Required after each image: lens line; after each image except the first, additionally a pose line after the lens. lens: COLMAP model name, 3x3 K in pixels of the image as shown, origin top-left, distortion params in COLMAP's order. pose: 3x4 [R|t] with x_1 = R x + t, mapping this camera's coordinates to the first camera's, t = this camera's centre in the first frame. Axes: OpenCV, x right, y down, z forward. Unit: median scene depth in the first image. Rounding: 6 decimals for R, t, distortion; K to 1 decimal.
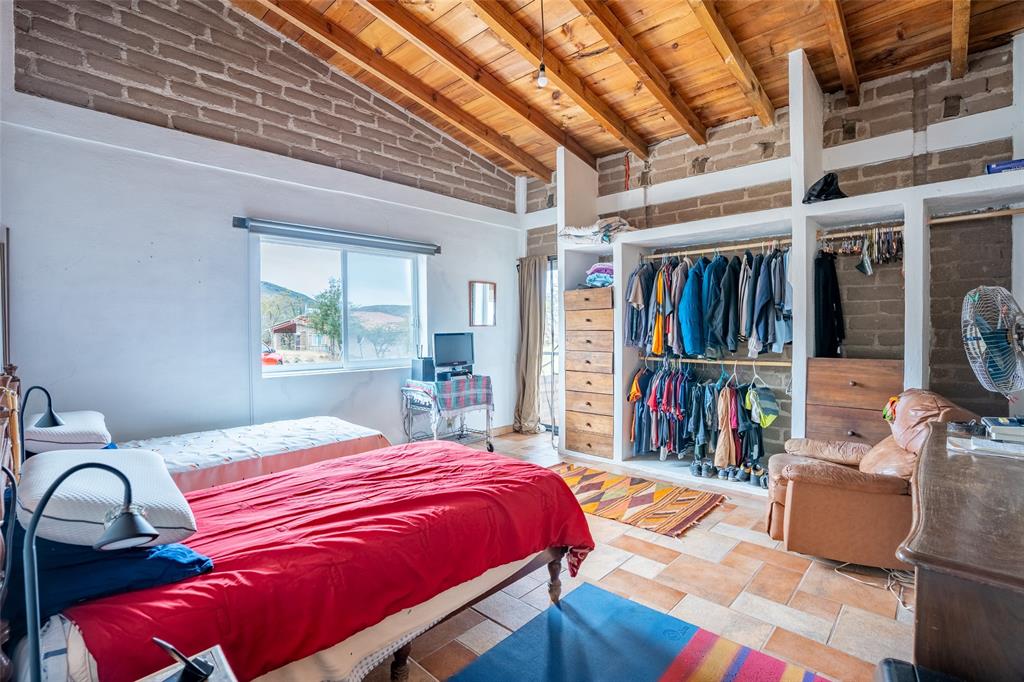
lens RADIAL K [[470.4, 0, 513.5], [0, 470.4, 338.8], [0, 0, 1]] dist [-0.010141, 0.003922]
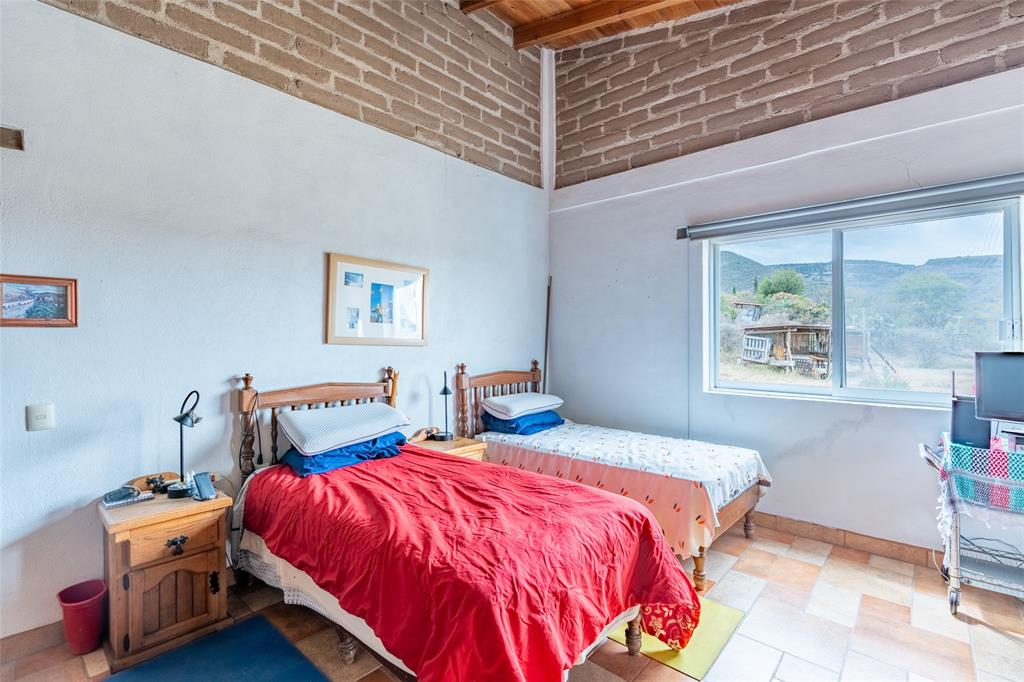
lens RADIAL K [[476.9, 0, 512.0], [0, 476.9, 341.0], [0, 0, 1]] dist [0.001397, 0.000220]
pose [[0.033581, 0.013046, -0.999351, 0.648031], [-0.022134, 0.999679, 0.012307, -0.035645], [0.999191, 0.021706, 0.033859, 0.935444]]
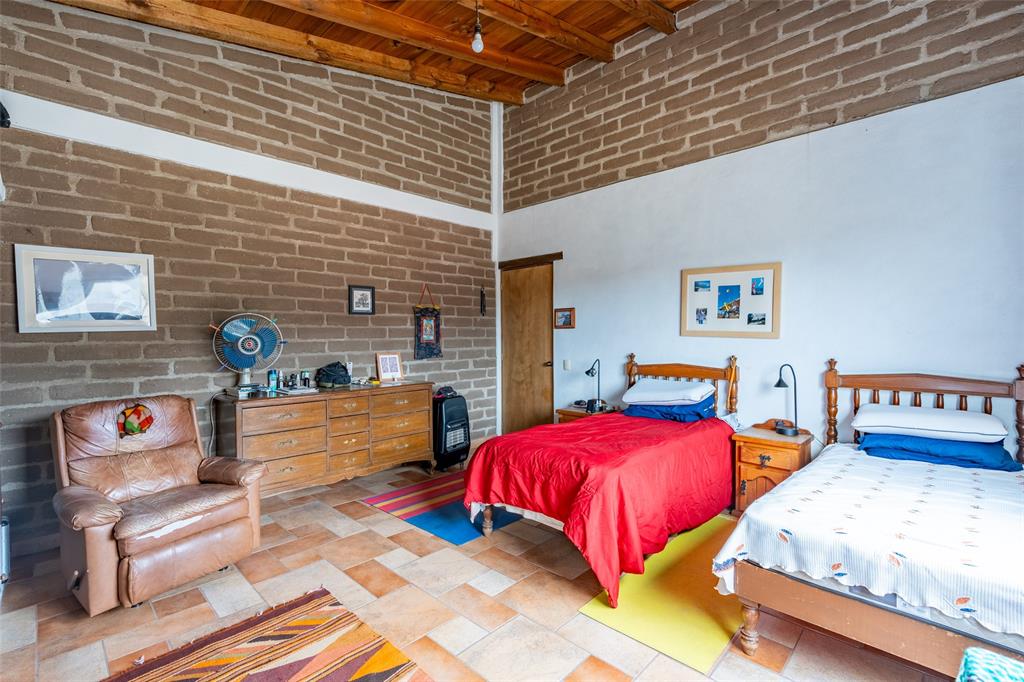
lens RADIAL K [[470.4, 0, 513.5], [0, 470.4, 338.8], [0, 0, 1]] dist [-0.010141, 0.003922]
pose [[-0.999645, 0.016480, 0.020949, -0.027670], [0.017202, 0.999247, 0.034785, -0.061736], [-0.020360, 0.035133, -0.999175, 2.188132]]
